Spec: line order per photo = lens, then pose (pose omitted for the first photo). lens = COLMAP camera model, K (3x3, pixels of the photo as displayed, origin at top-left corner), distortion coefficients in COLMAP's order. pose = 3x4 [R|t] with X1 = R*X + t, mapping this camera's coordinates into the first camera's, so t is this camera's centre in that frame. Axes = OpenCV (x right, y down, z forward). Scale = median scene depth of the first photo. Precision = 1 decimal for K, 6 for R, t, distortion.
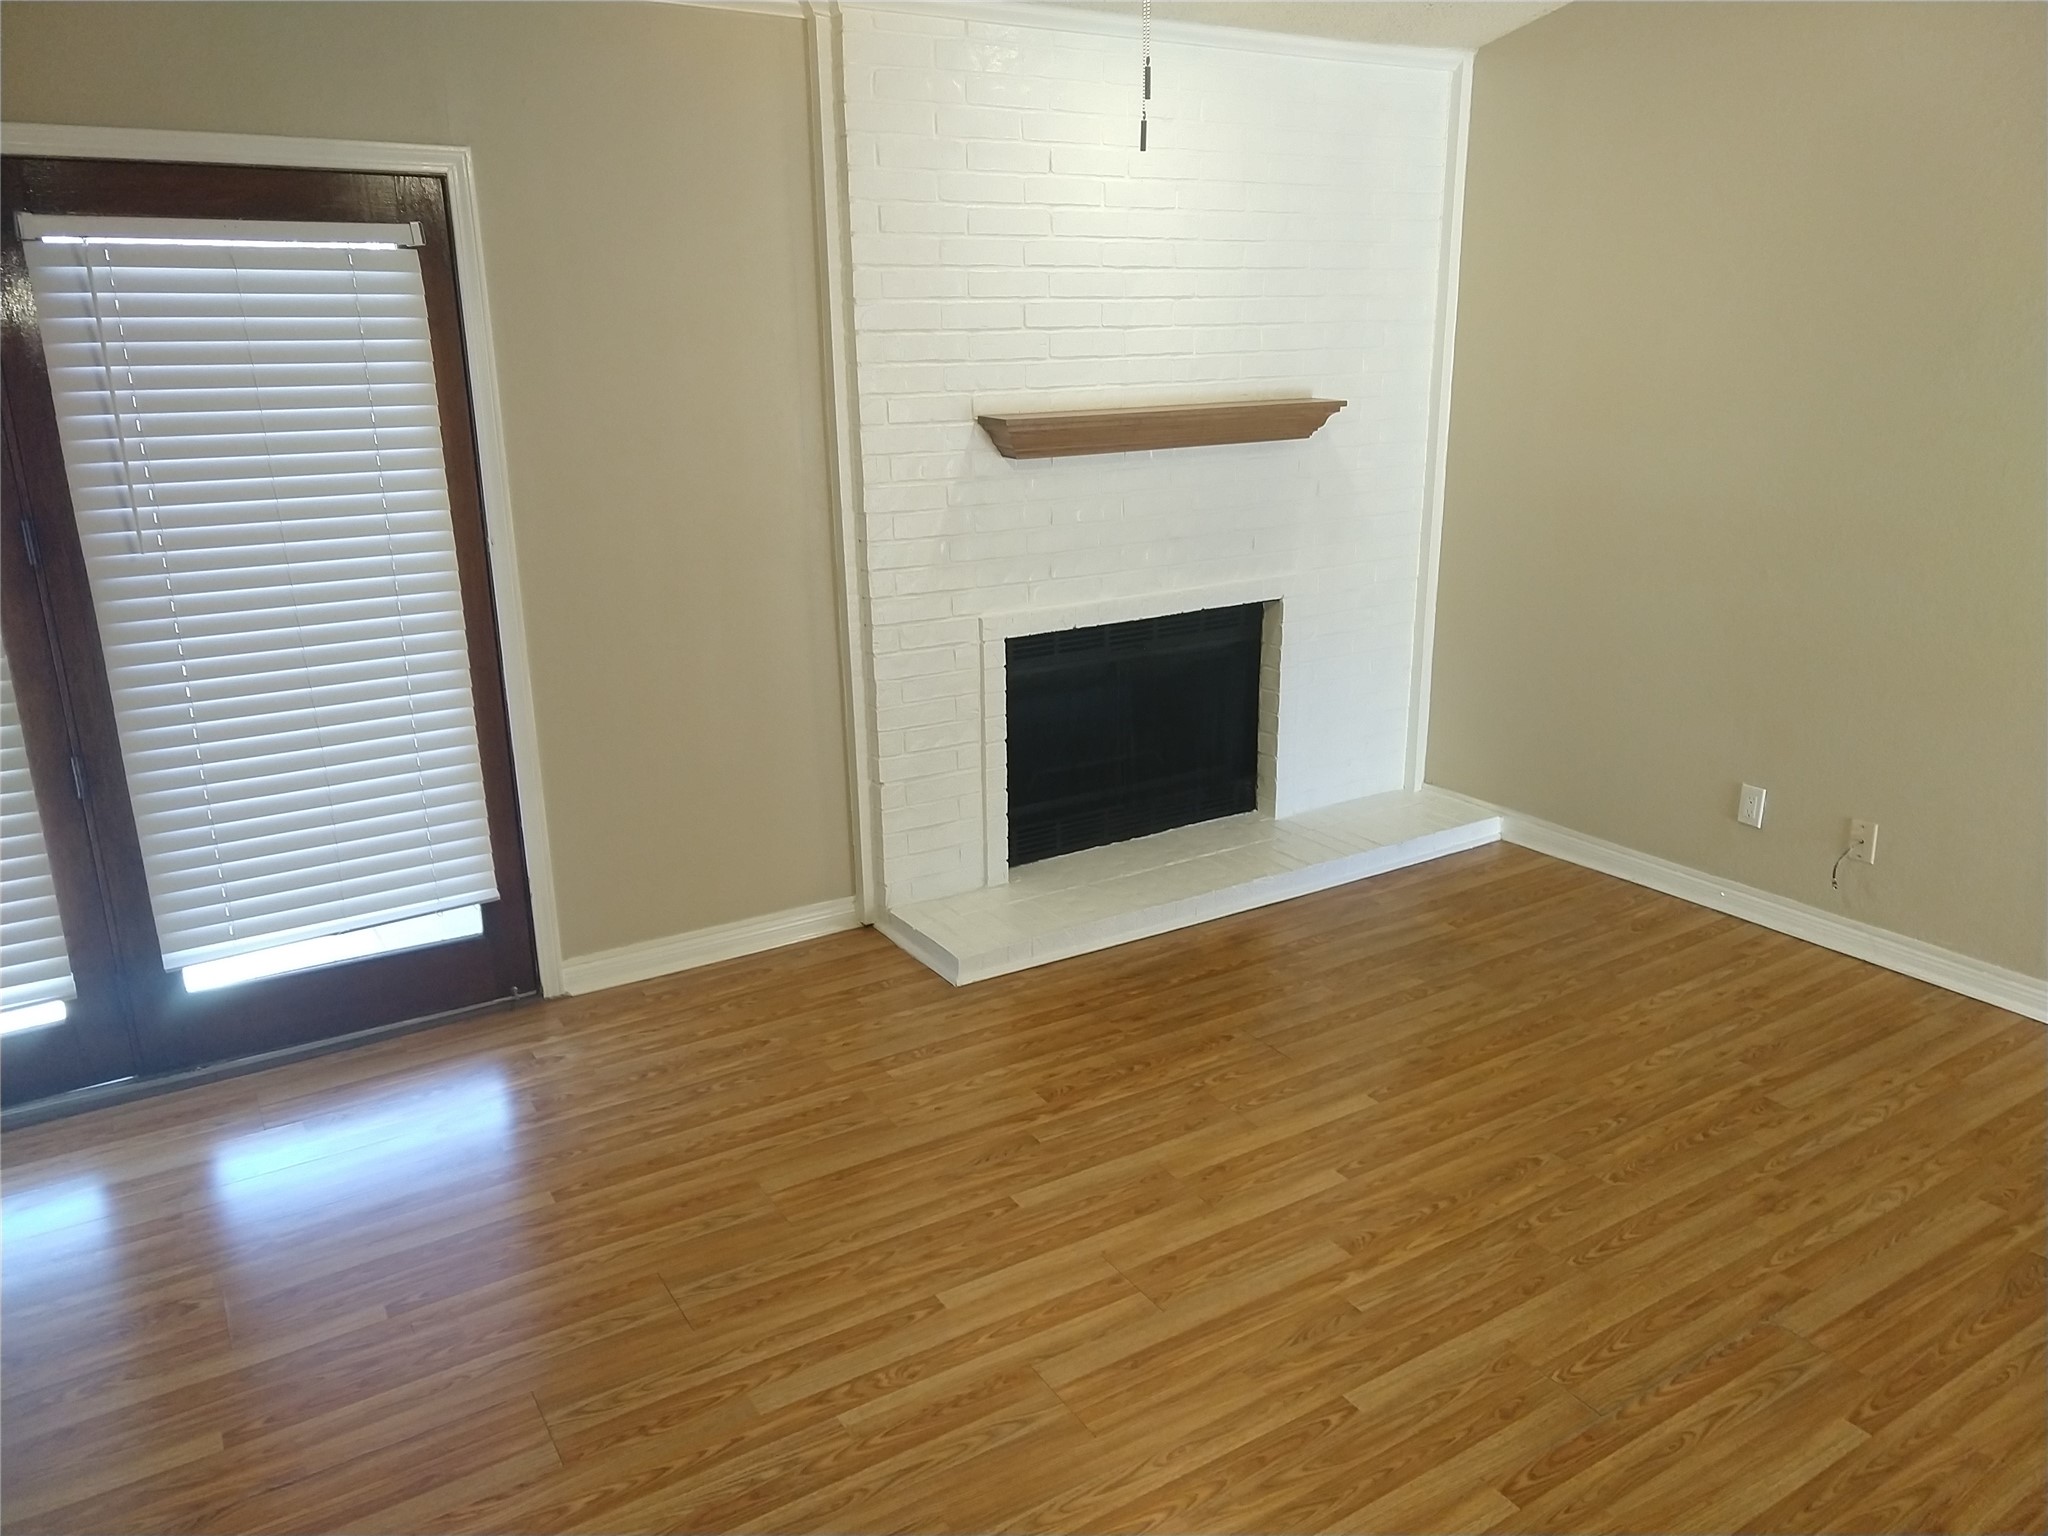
lens RADIAL K [[1480.4, 0, 1018.5], [0, 1480.4, 773.5], [0, 0, 1]] dist [0.056935, -0.029865]
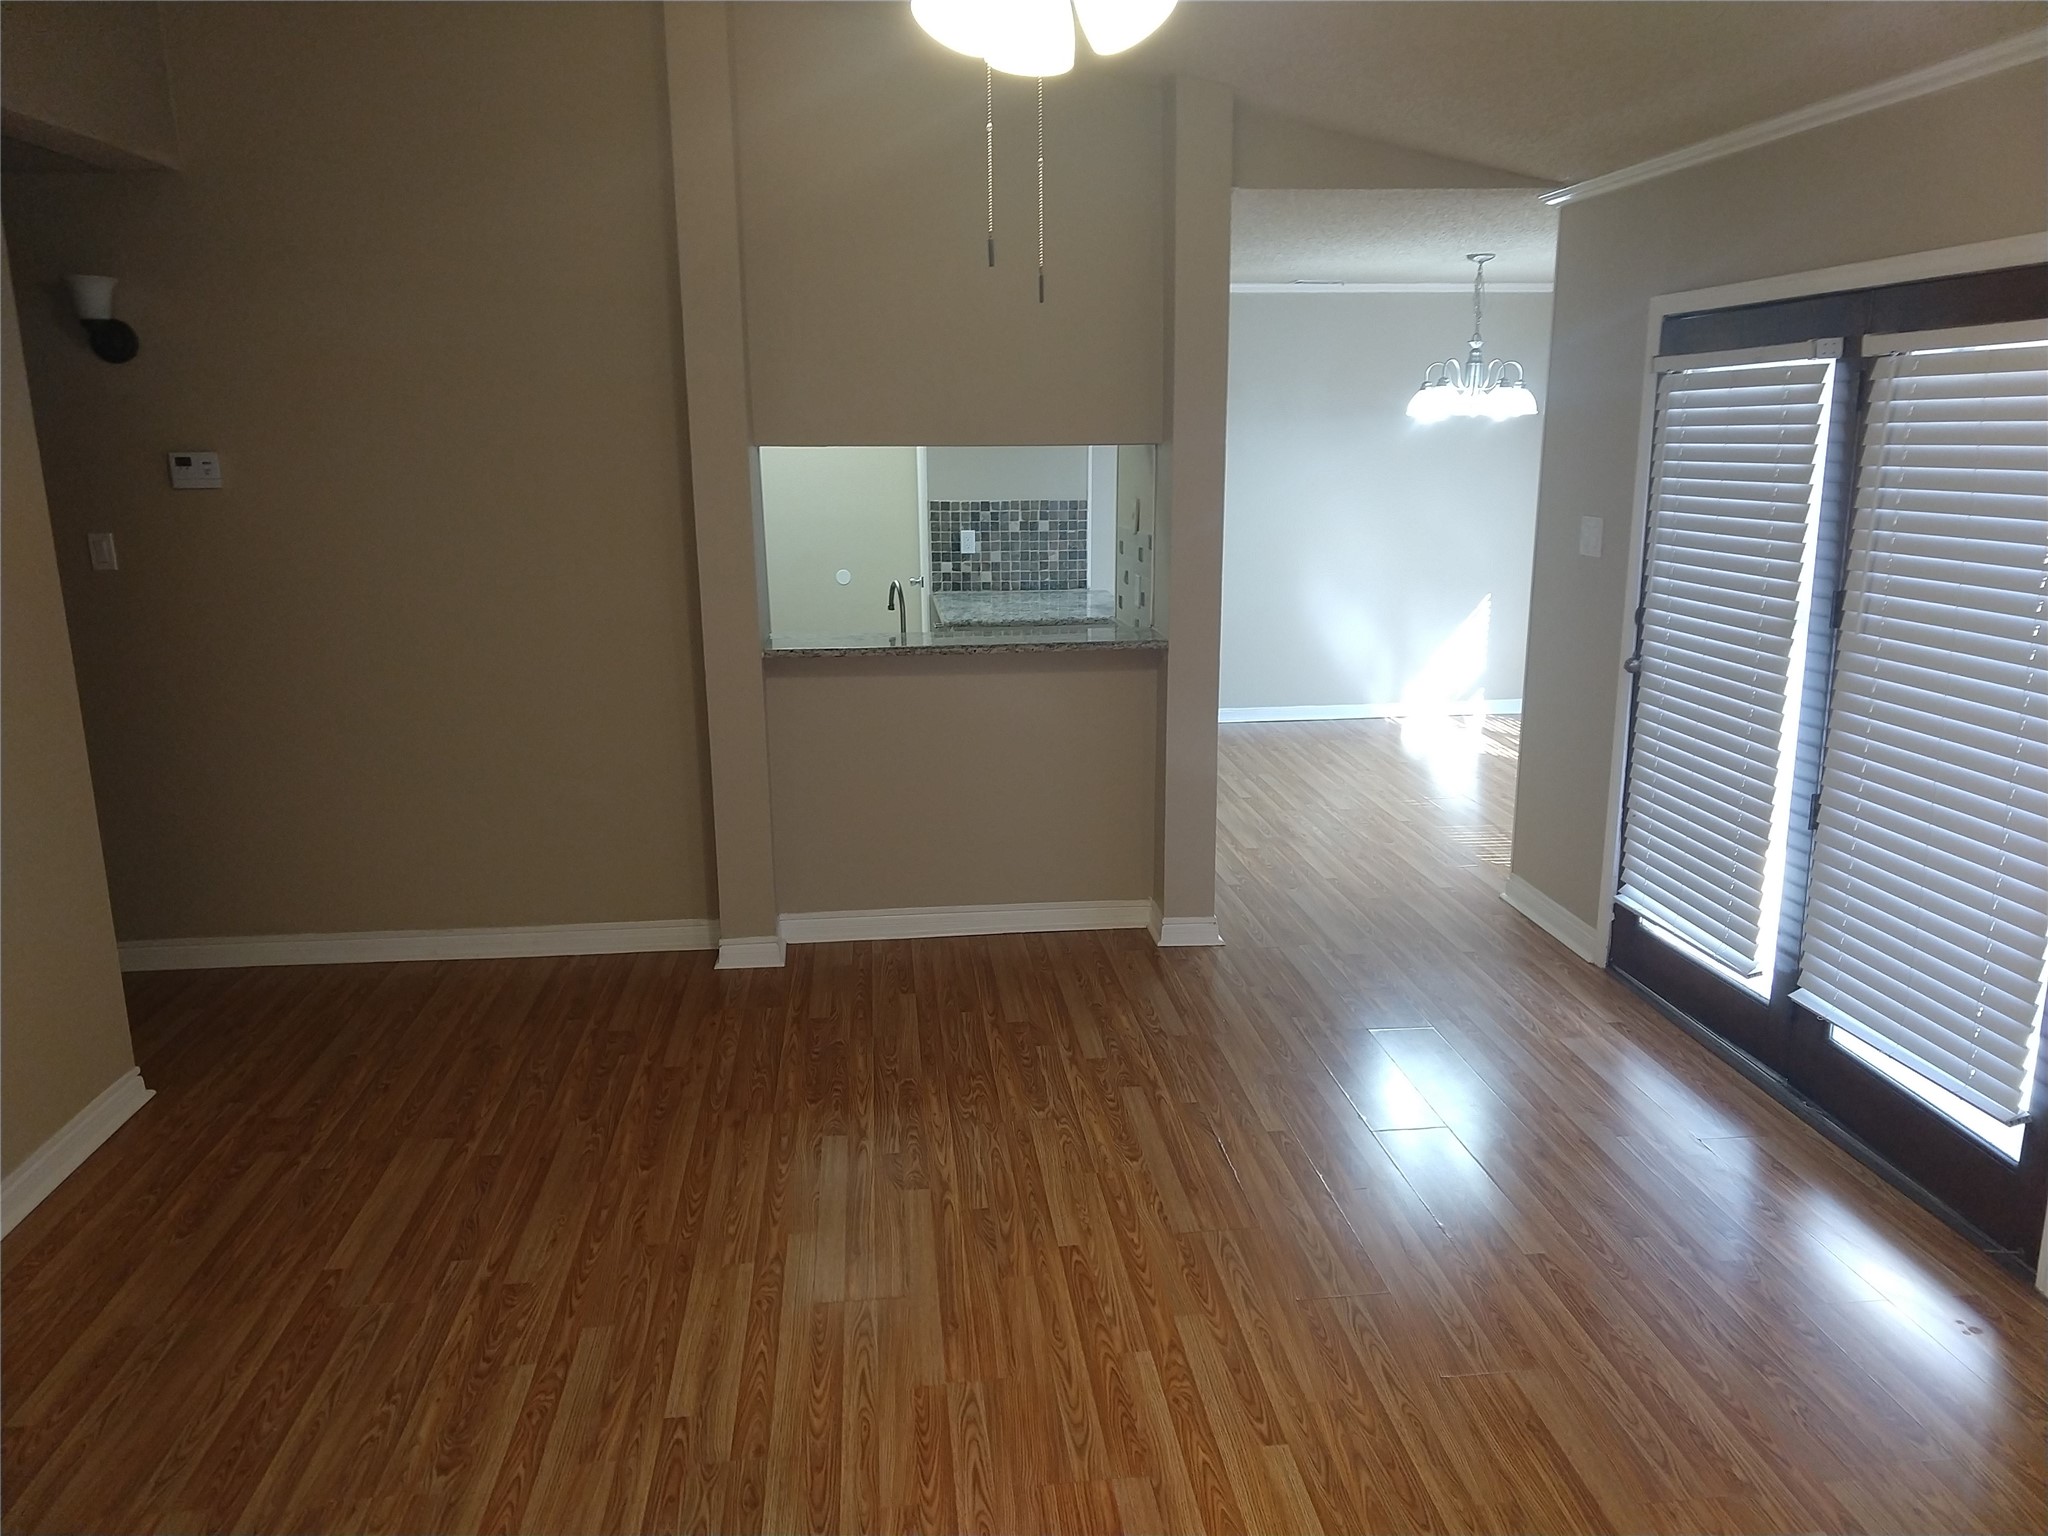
lens RADIAL K [[1480.4, 0, 1022.4], [0, 1480.4, 771.6], [0, 0, 1]] dist [0.056935, -0.029865]
pose [[-0.439627, 0.218884, -0.871101, 0.850404], [-0.245596, 0.903595, 0.350997, -0.374510], [0.863951, 0.368247, -0.343488, 1.146102]]
